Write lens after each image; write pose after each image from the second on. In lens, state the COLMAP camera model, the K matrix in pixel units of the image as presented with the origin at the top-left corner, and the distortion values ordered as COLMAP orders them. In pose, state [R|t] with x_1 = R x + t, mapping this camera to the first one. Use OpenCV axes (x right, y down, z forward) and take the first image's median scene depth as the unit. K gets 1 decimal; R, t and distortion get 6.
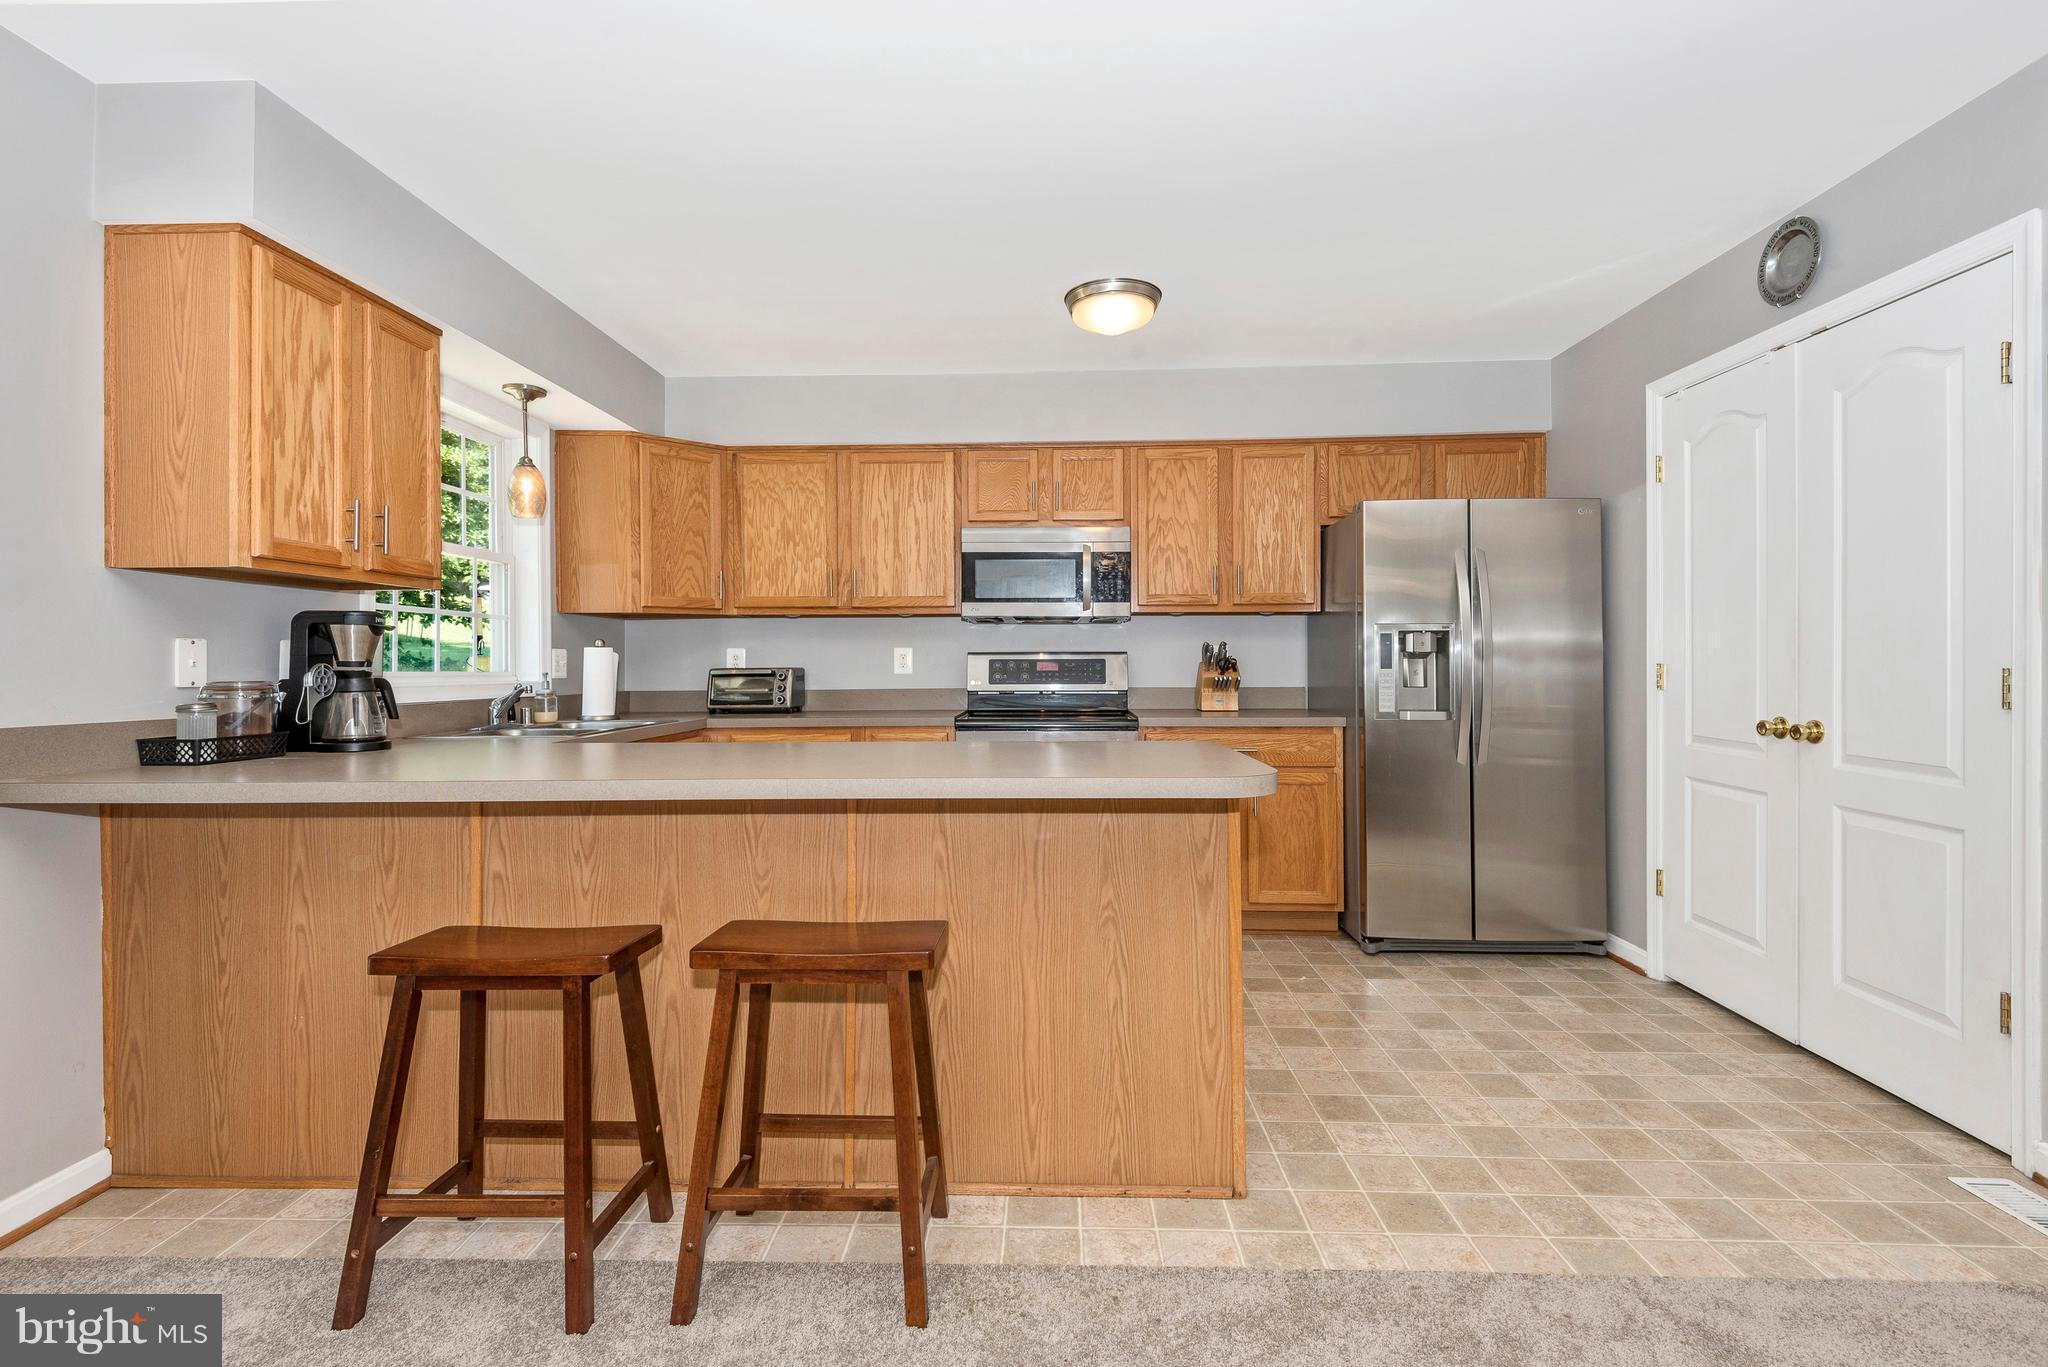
lens RADIAL K [[933.7, 0, 1021.1], [0, 933.7, 671.7], [0, 0, 1]] dist [0.015985, -0.010922]
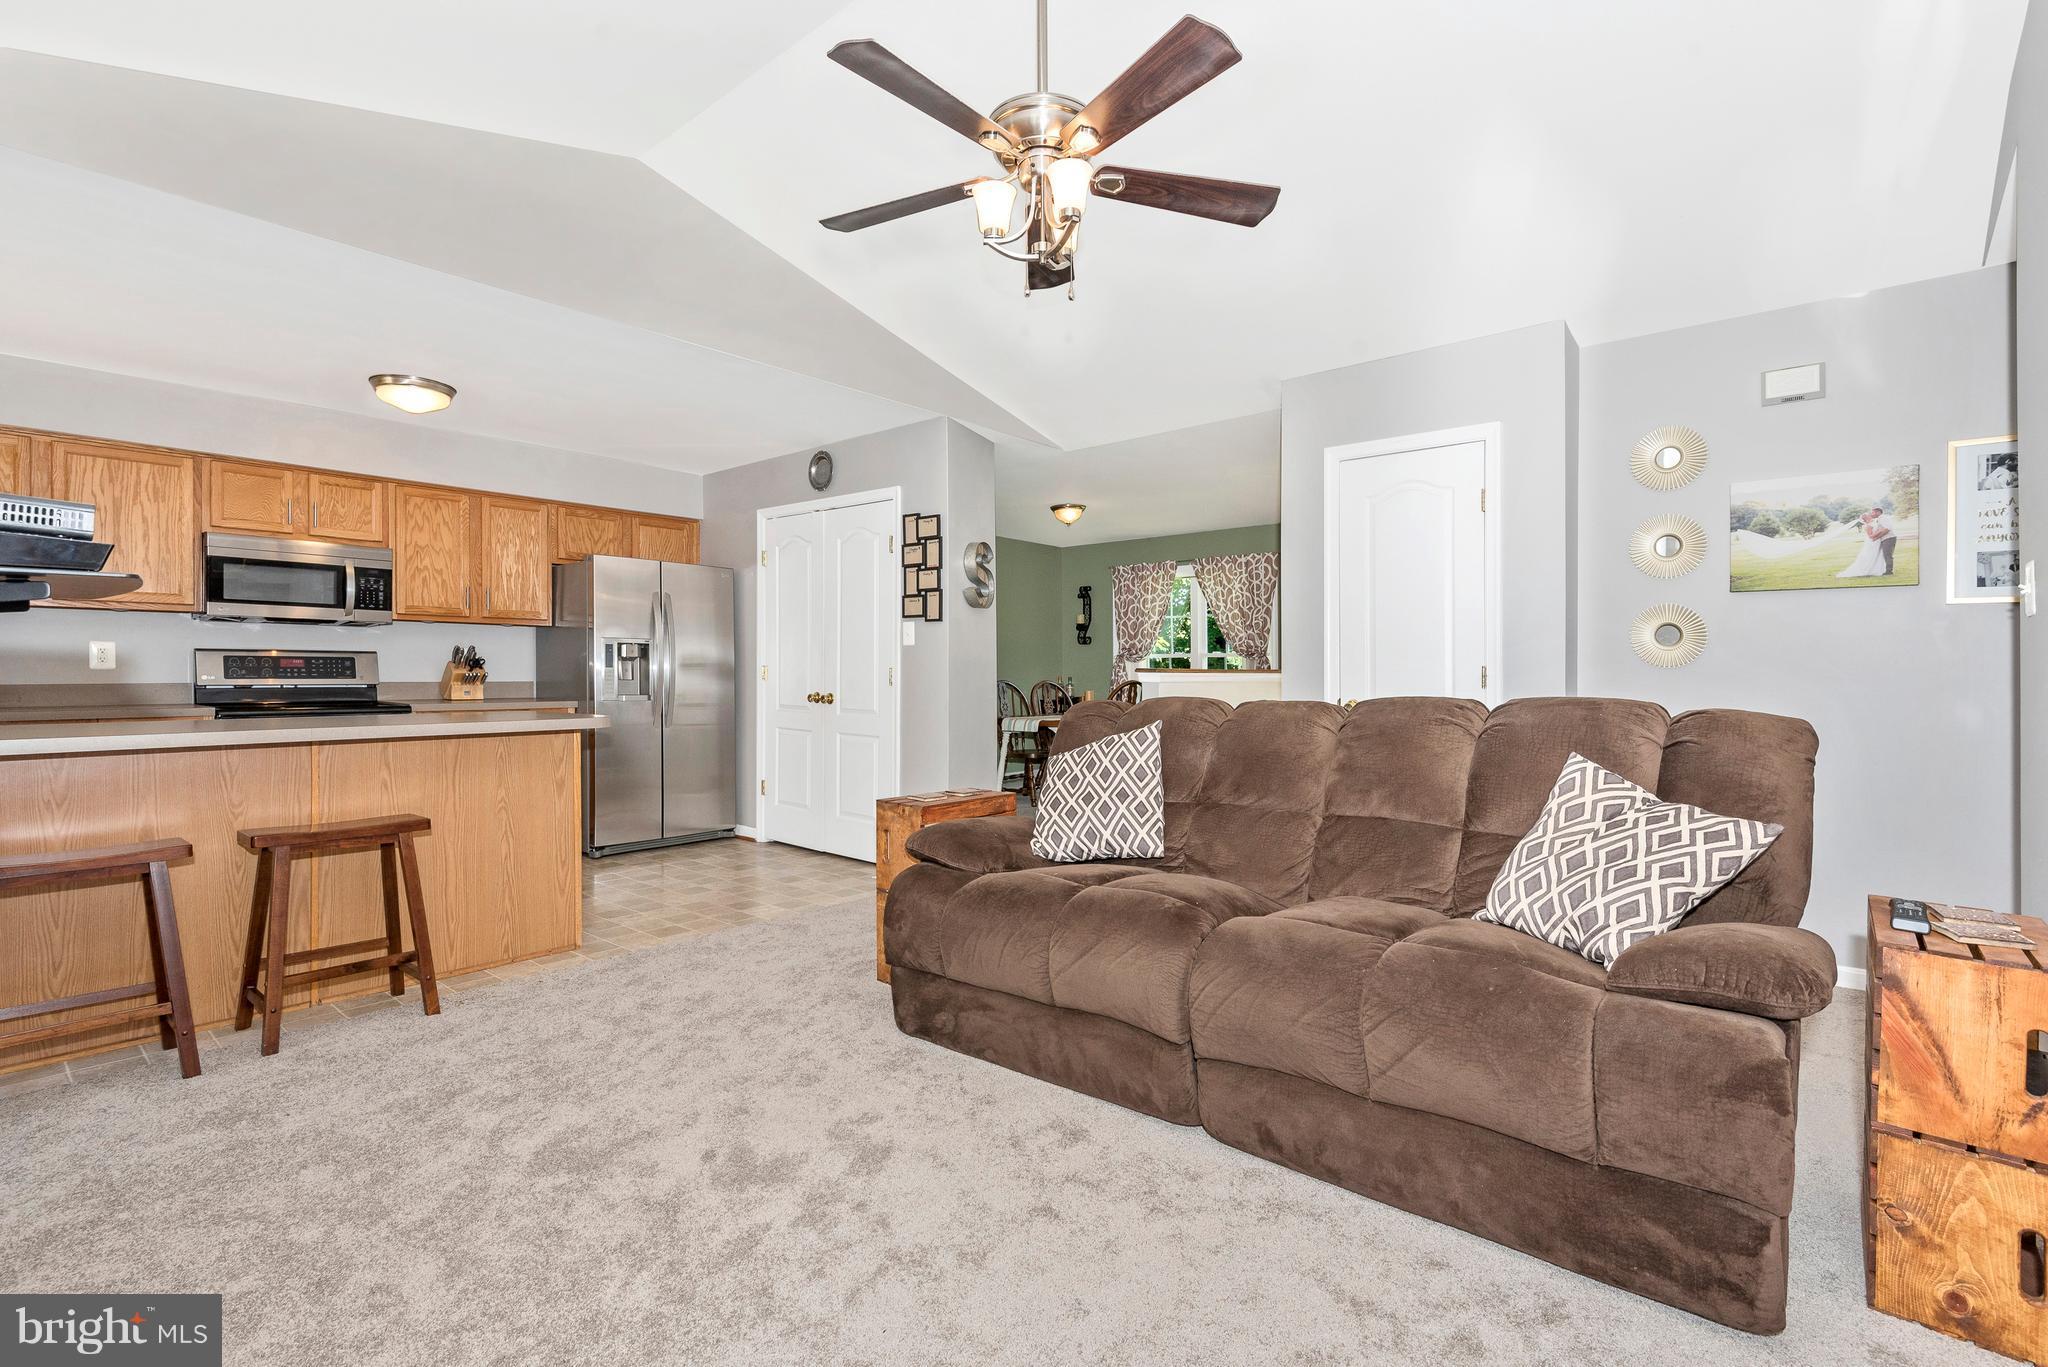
lens RADIAL K [[933.7, 0, 1042.2], [0, 933.7, 675.8], [0, 0, 1]] dist [0.015985, -0.010922]
pose [[0.616040, 0.003348, 0.787708, -0.362389], [-0.002688, 0.999994, -0.002149, 0.011647], [-0.787710, -0.000793, 0.616045, -0.472349]]
